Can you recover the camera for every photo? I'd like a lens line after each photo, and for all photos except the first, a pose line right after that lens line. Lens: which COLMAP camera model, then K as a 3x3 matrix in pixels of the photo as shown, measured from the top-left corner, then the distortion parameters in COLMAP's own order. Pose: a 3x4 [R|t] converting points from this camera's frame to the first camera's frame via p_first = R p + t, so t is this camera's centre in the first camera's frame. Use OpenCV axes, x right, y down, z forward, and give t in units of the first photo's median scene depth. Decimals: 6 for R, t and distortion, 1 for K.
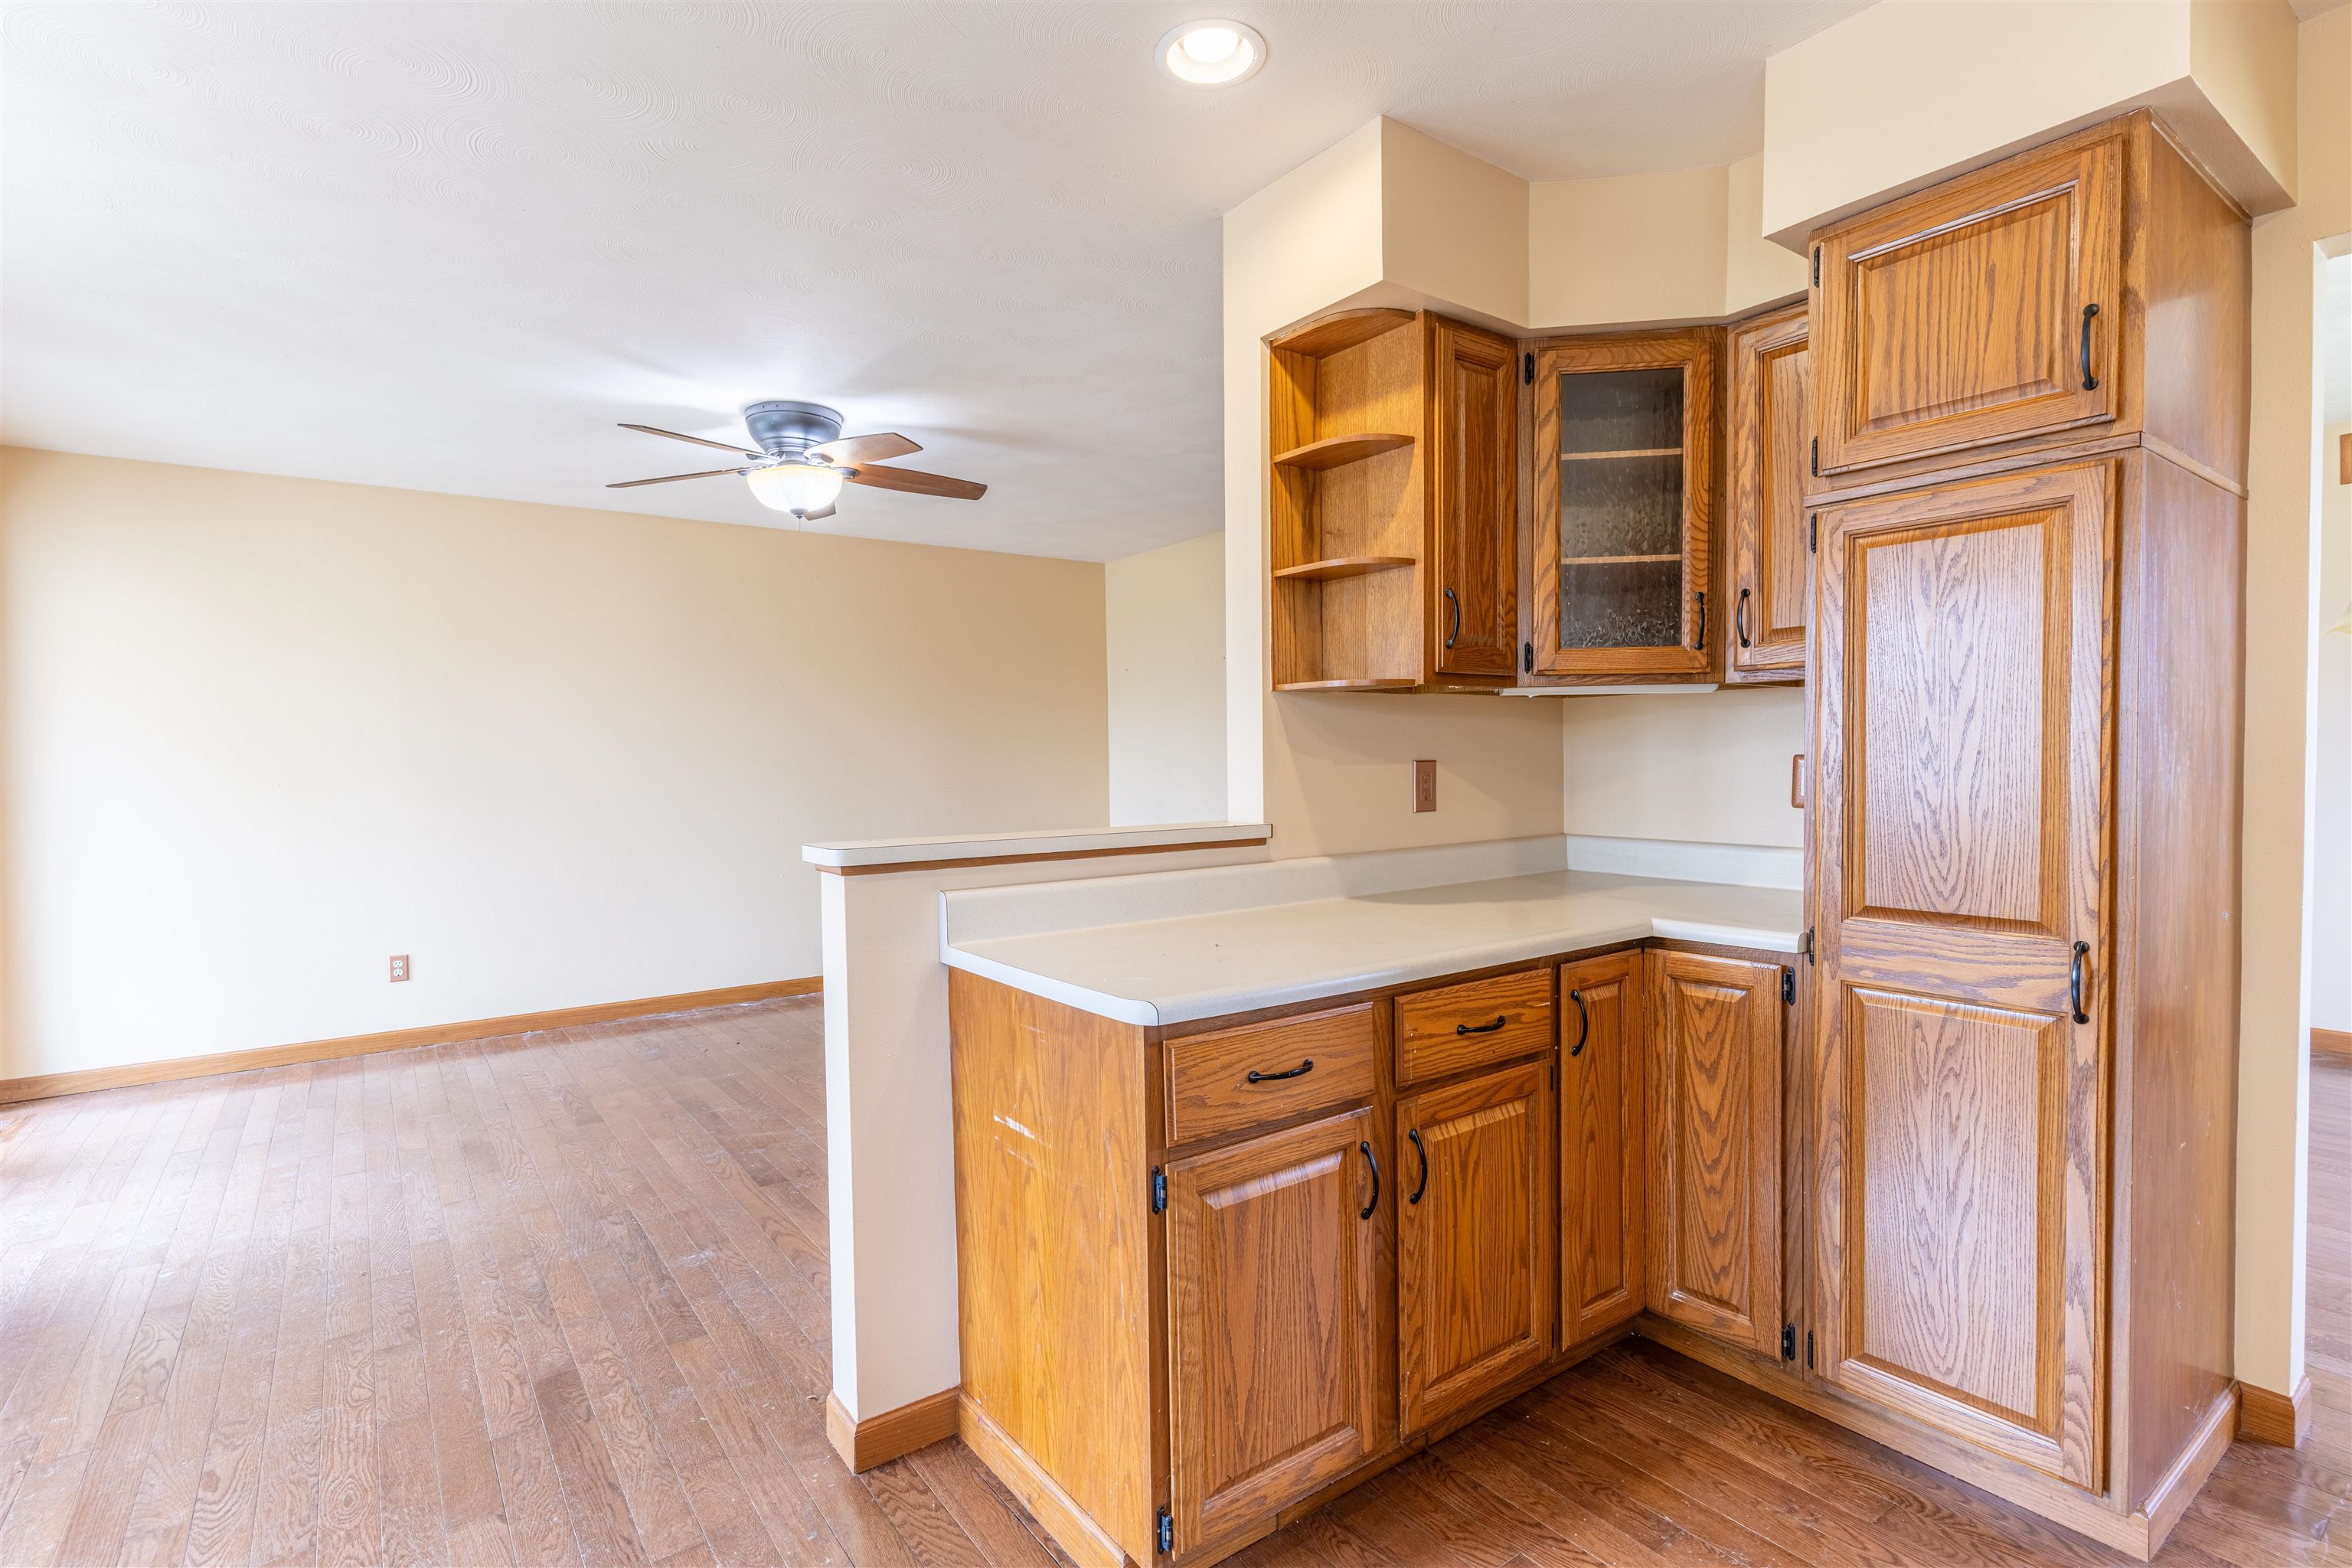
lens RADIAL K [[1124.0, 0, 1176.0], [0, 1124.0, 784.0], [0, 0, 1]] dist [0.000935, -0.000514]
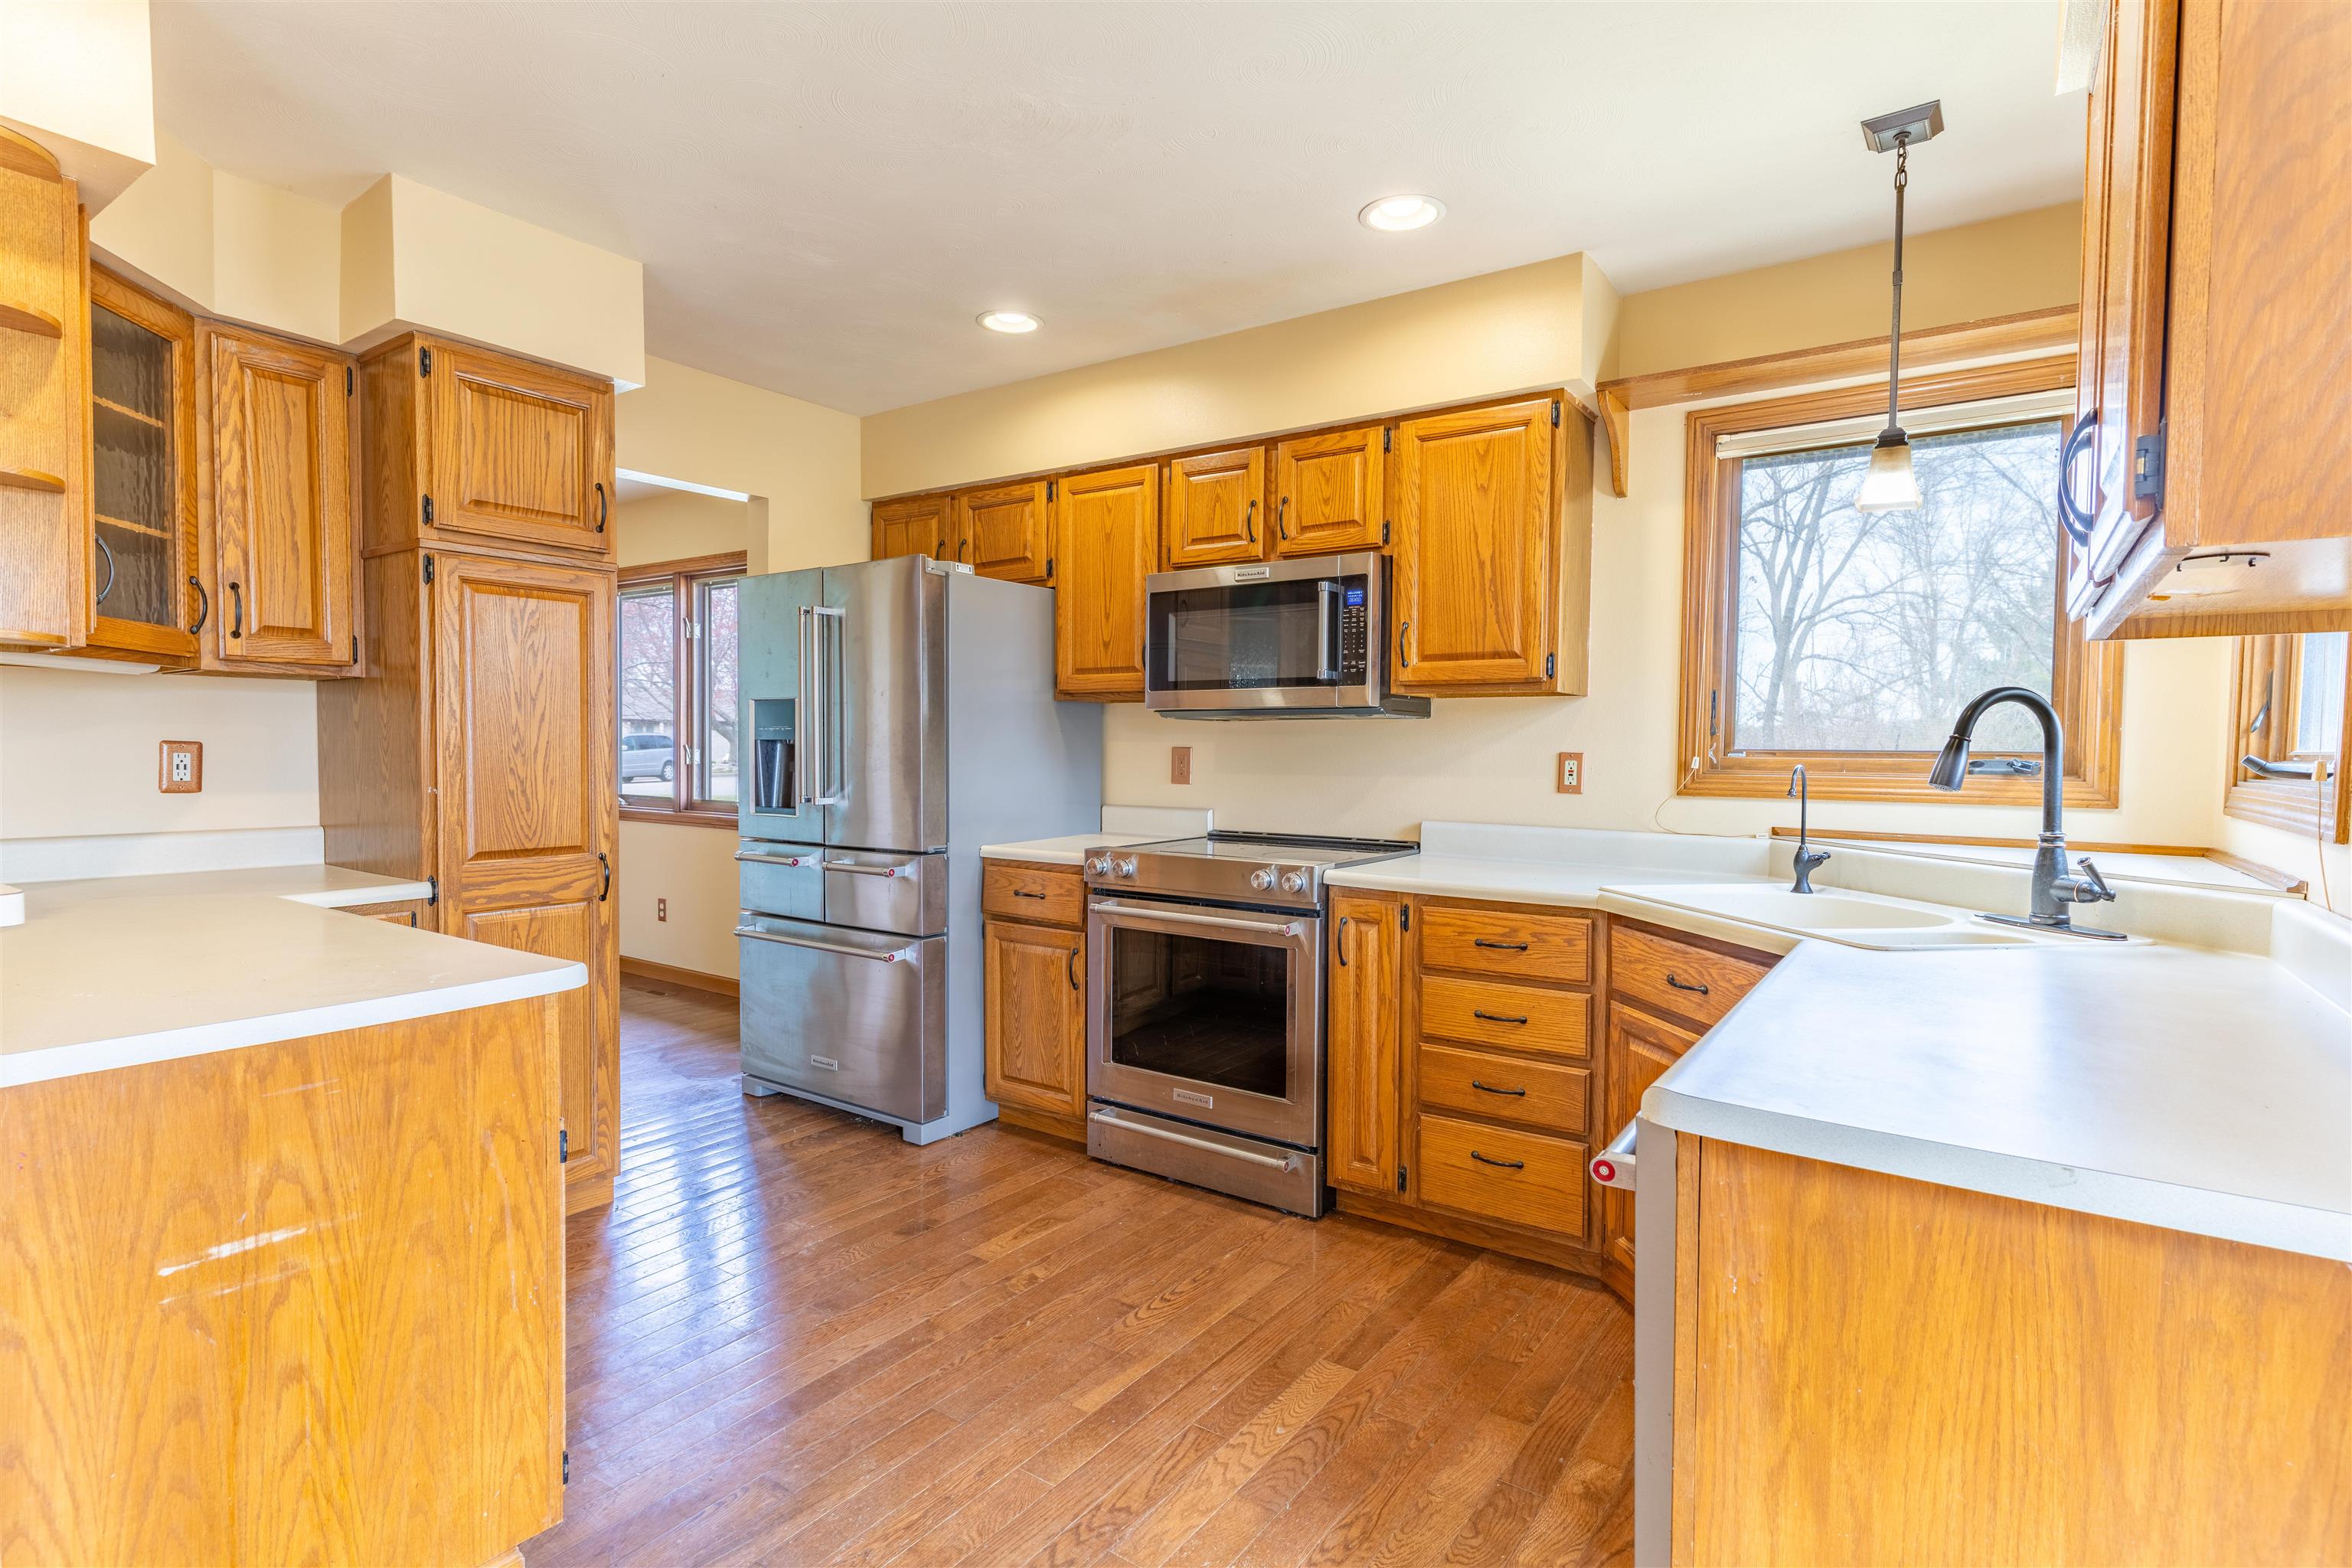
lens RADIAL K [[1152.4, 0, 1178.0], [0, 1152.4, 788.7], [0, 0, 1]] dist [0.001553, -0.000491]
pose [[-0.329331, -0.024765, 0.943890, -0.810789], [0.019164, 0.999275, 0.032905, 0.000502], [-0.944020, 0.028925, -0.328618, 0.530569]]
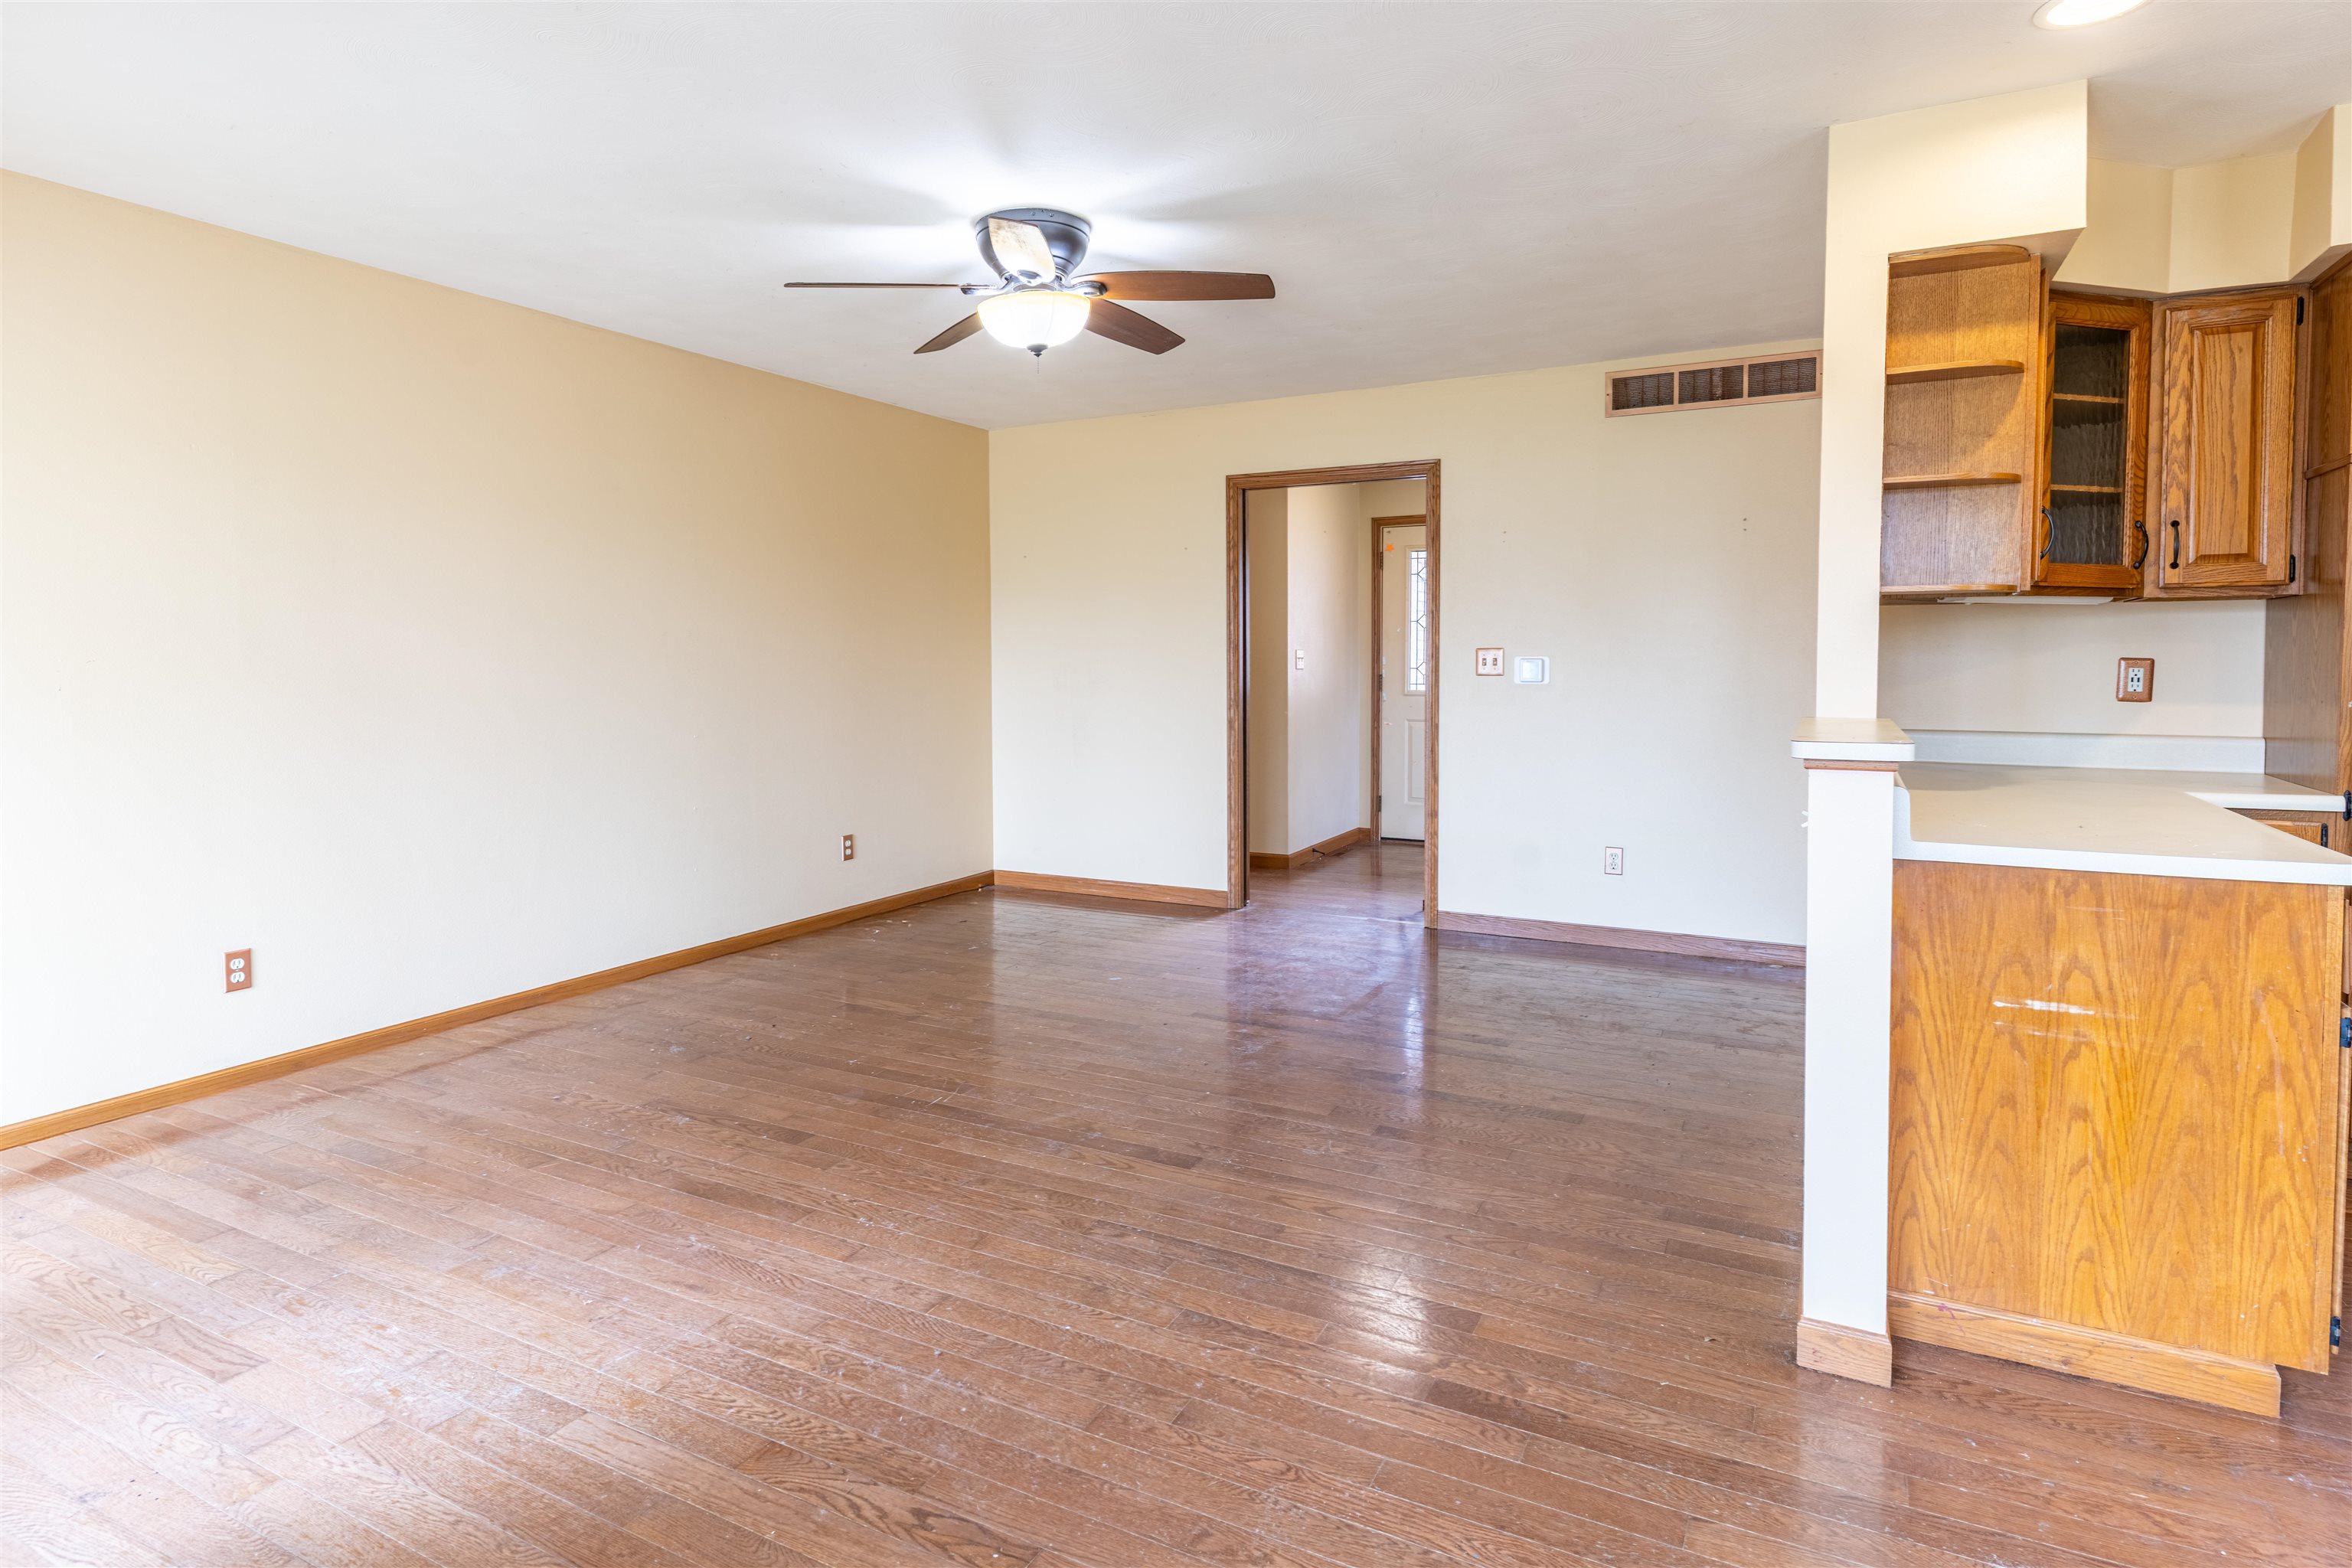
lens RADIAL K [[1273.6, 0, 1121.7], [0, 1273.6, 703.6], [0, 0, 1]] dist [0.003335, -0.000953]
pose [[0.904082, -0.005953, 0.427318, -1.120791], [0.002592, 0.999961, 0.008449, 0.009915], [-0.427351, -0.006531, 0.904062, 0.239886]]
